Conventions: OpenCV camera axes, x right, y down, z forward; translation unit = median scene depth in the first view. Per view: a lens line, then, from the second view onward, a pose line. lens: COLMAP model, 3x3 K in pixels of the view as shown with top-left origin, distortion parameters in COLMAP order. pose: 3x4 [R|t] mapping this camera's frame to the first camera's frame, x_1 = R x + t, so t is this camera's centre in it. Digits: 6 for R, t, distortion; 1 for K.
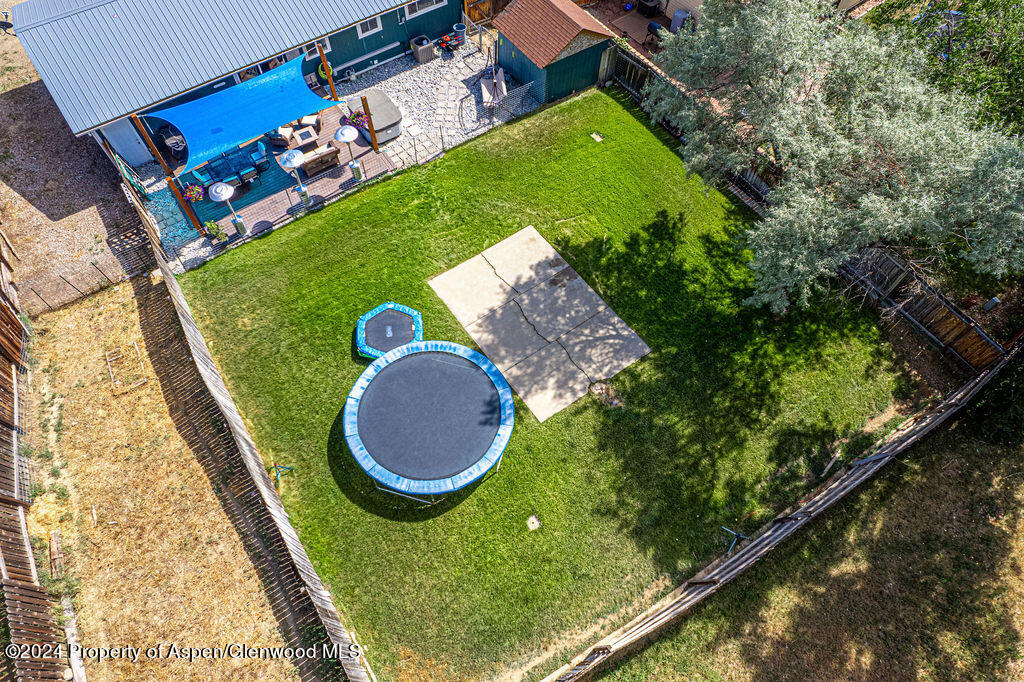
lens RADIAL K [[653.8, 0, 513.1], [0, 653.8, 344.2], [0, 0, 1]] dist [-0.075275, 0.069374]
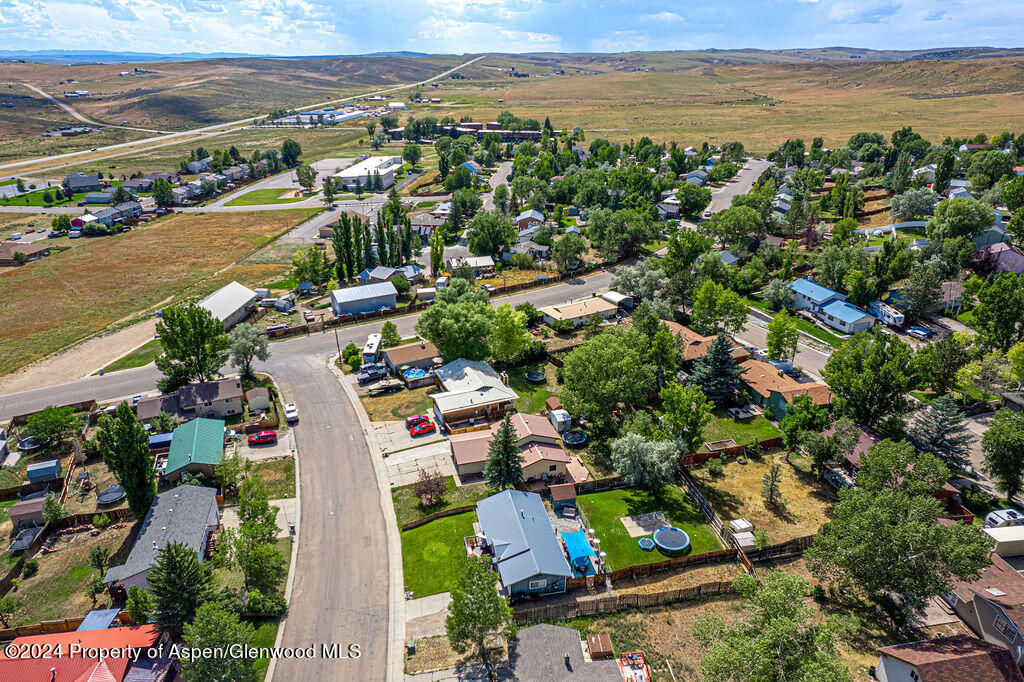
lens RADIAL K [[653.8, 0, 513.1], [0, 653.8, 344.2], [0, 0, 1]] dist [-0.075275, 0.069374]
pose [[0.379828, -0.377717, 0.844429, -3.480752], [0.806849, 0.581762, -0.102700, -1.009175], [-0.452466, 0.720335, 0.525731, -1.720842]]
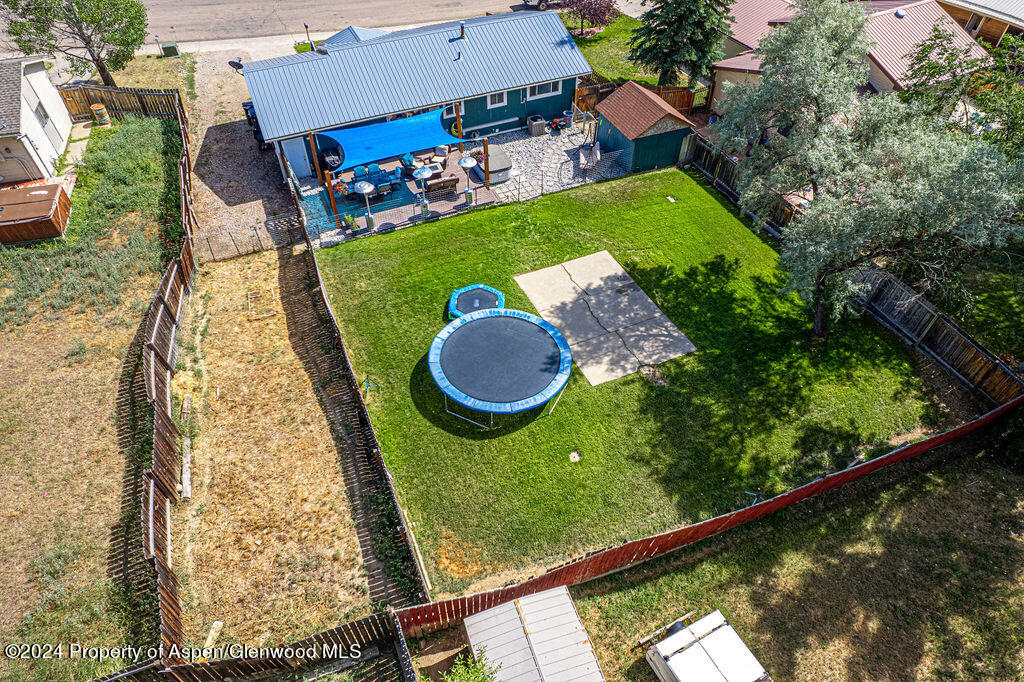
lens RADIAL K [[653.8, 0, 513.1], [0, 653.8, 344.2], [0, 0, 1]] dist [-0.075275, 0.069374]
pose [[0.983205, 0.132413, -0.125596, 0.035381], [-0.157666, 0.962873, -0.219126, 0.291588], [0.091918, 0.235249, 0.967579, -0.132473]]
